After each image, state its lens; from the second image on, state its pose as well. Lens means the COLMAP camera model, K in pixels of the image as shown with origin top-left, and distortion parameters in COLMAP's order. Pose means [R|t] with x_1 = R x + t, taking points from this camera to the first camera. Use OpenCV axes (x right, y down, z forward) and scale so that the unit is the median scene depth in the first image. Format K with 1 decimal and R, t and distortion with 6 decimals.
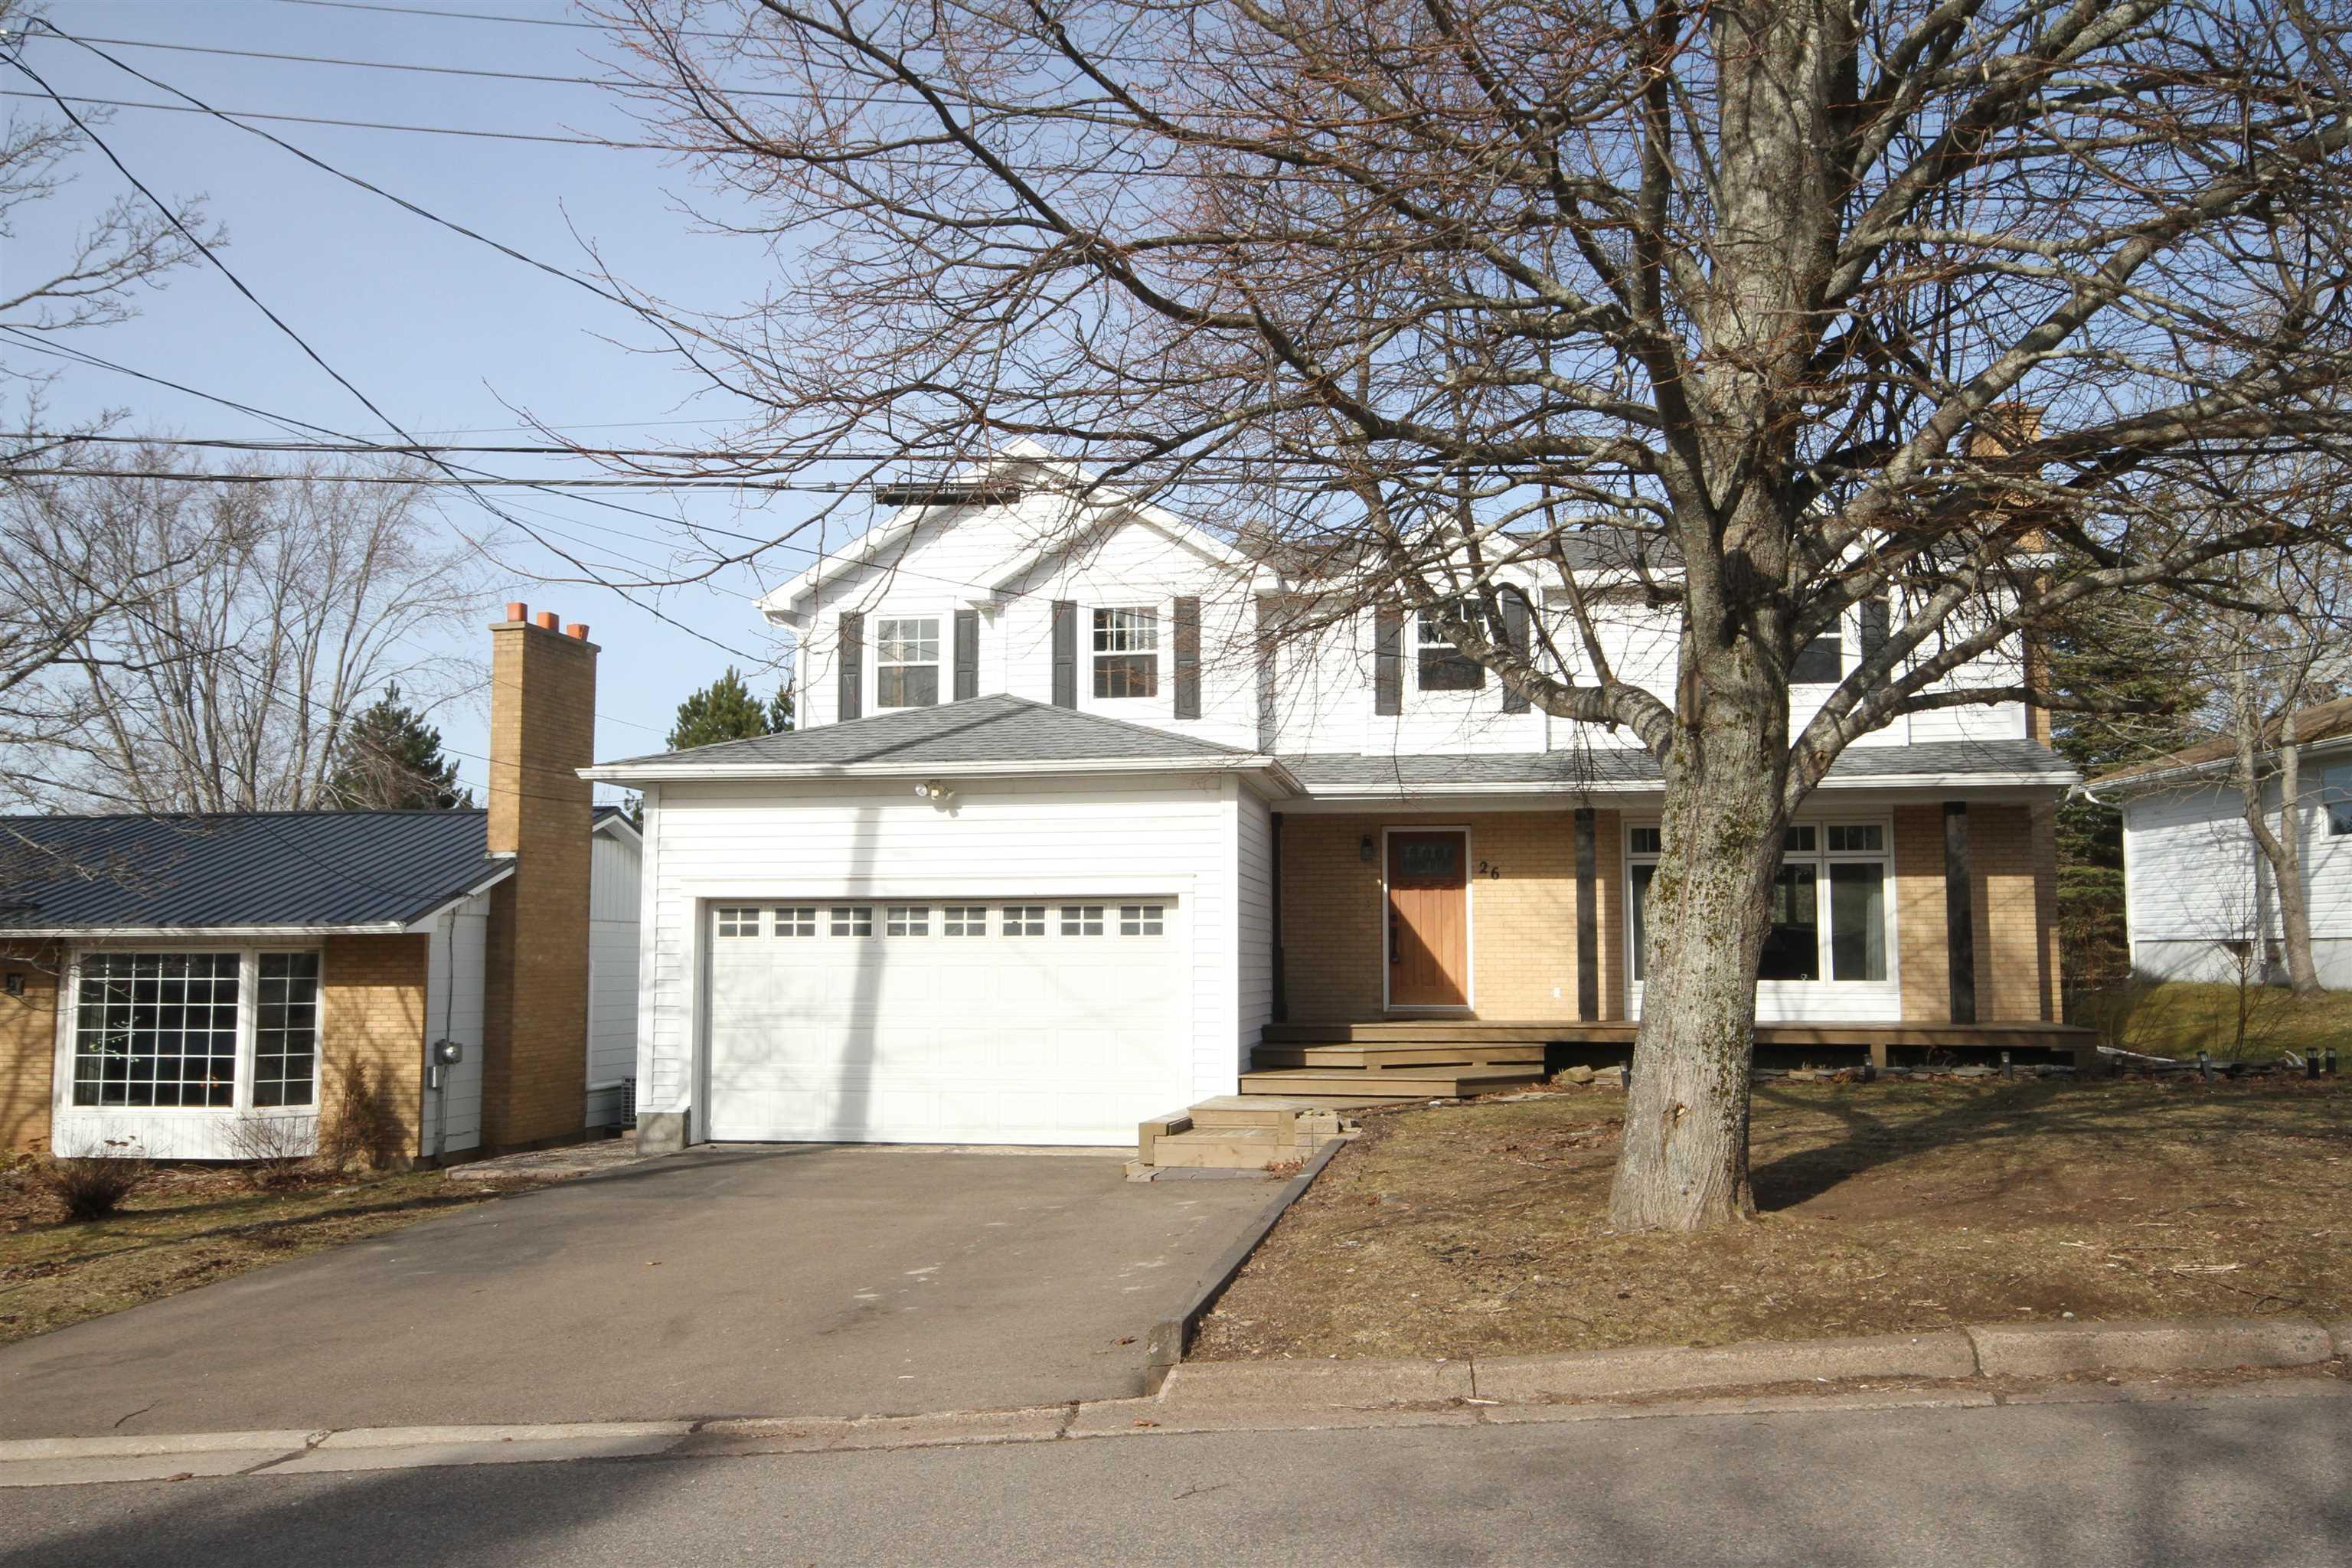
lens RADIAL K [[1876.8, 0, 1176.0], [0, 1876.8, 784.0], [0, 0, 1]] dist [-0.037753, 0.165846]
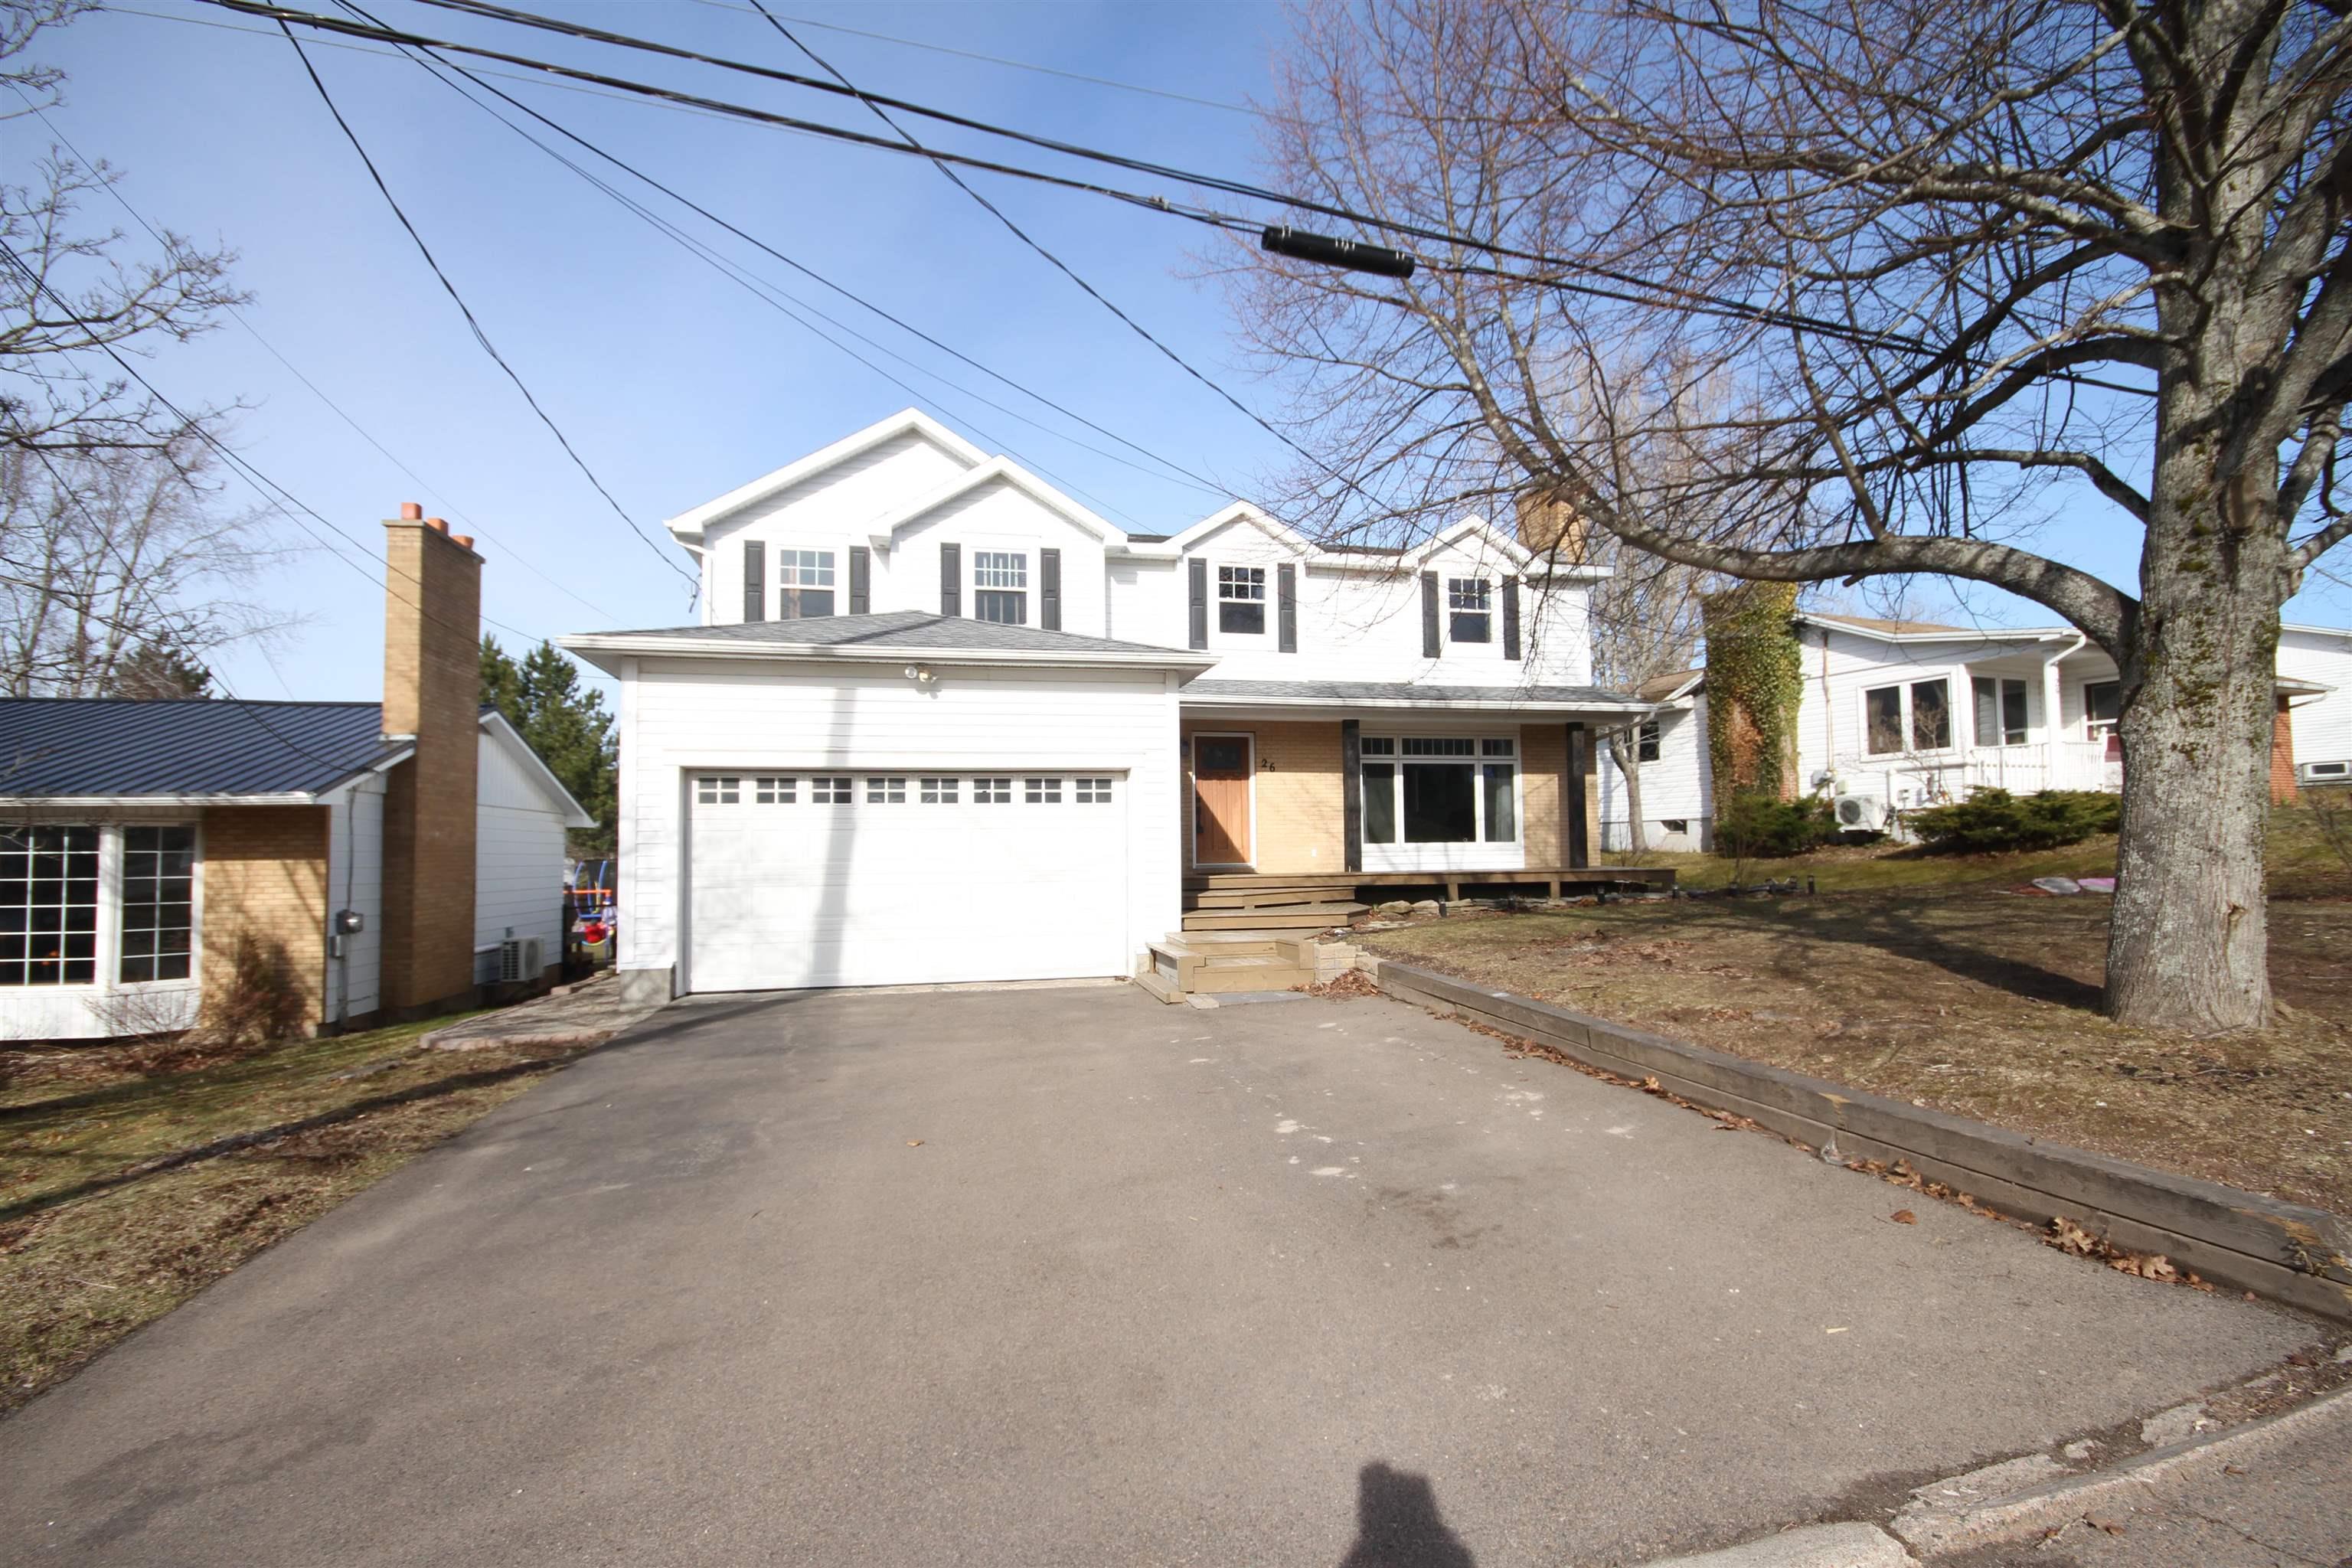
lens RADIAL K [[1087.2, 0, 1180.0], [0, 1087.2, 795.1], [0, 0, 1]] dist [0.000377, -0.004941]
pose [[0.926344, 0.009798, 0.376552, -0.198165], [-0.023348, 0.999233, 0.031439, 0.045022], [-0.375955, -0.037915, 0.925862, 0.285255]]
